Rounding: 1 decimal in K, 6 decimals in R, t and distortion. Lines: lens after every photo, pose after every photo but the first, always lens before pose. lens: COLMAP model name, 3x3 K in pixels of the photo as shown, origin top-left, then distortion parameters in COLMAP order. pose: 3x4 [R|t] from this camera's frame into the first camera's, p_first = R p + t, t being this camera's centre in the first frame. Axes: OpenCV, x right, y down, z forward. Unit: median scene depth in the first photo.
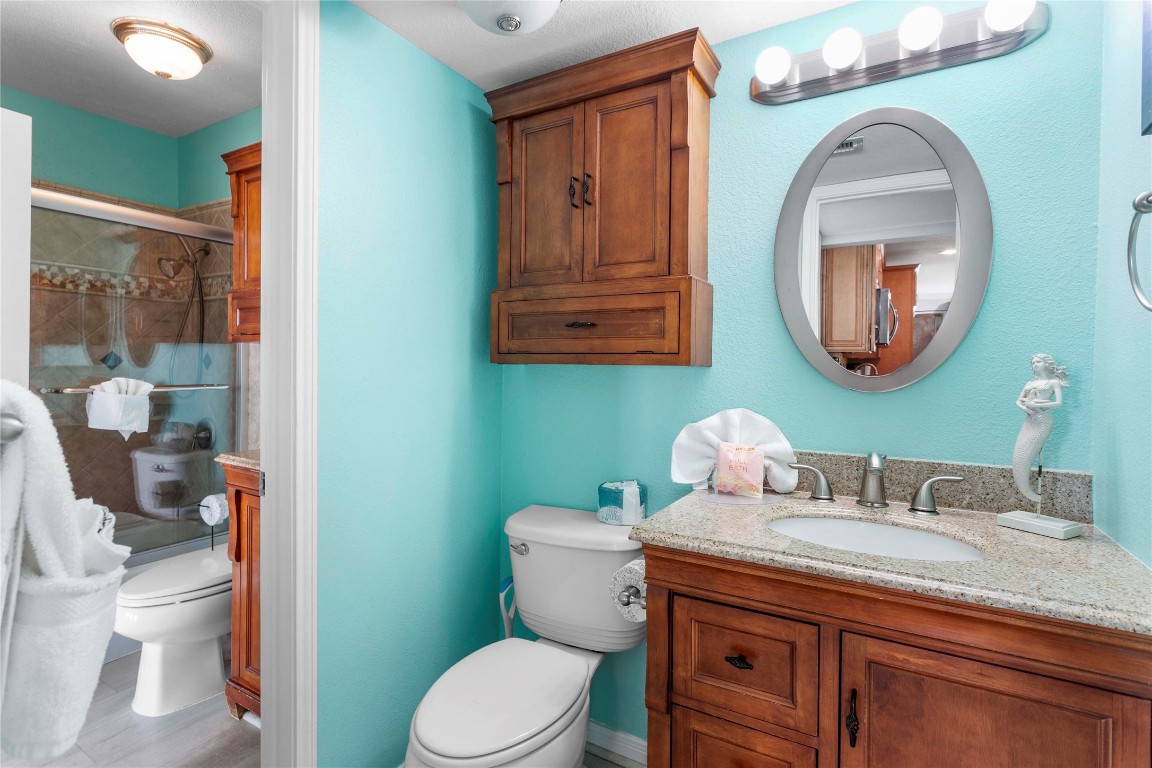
lens RADIAL K [[588.5, 0, 577.2], [0, 588.5, 371.7], [0, 0, 1]] dist [0.001559, 0.000034]
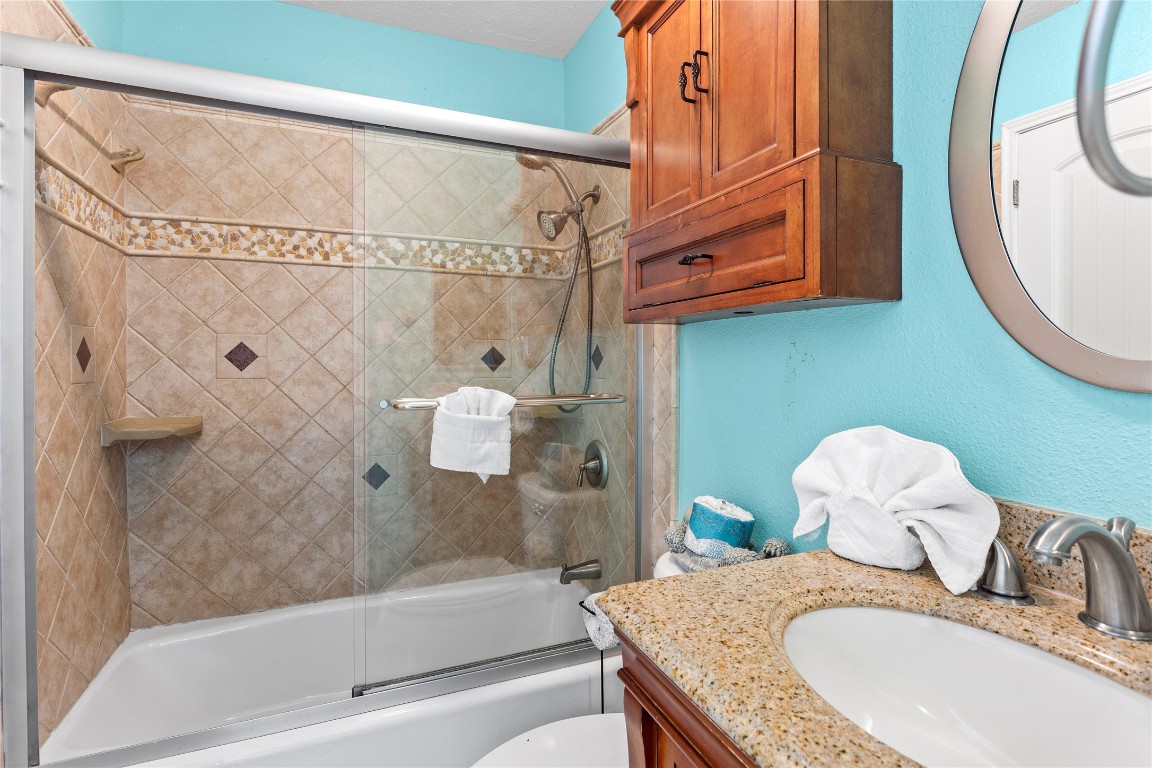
lens RADIAL K [[588.5, 0, 577.2], [0, 588.5, 371.7], [0, 0, 1]] dist [0.001559, 0.000034]
pose [[0.816422, -0.003387, -0.577445, -0.259277], [0.003854, 0.999992, -0.000417, -0.001635], [0.577442, -0.001885, 0.816429, 0.440248]]
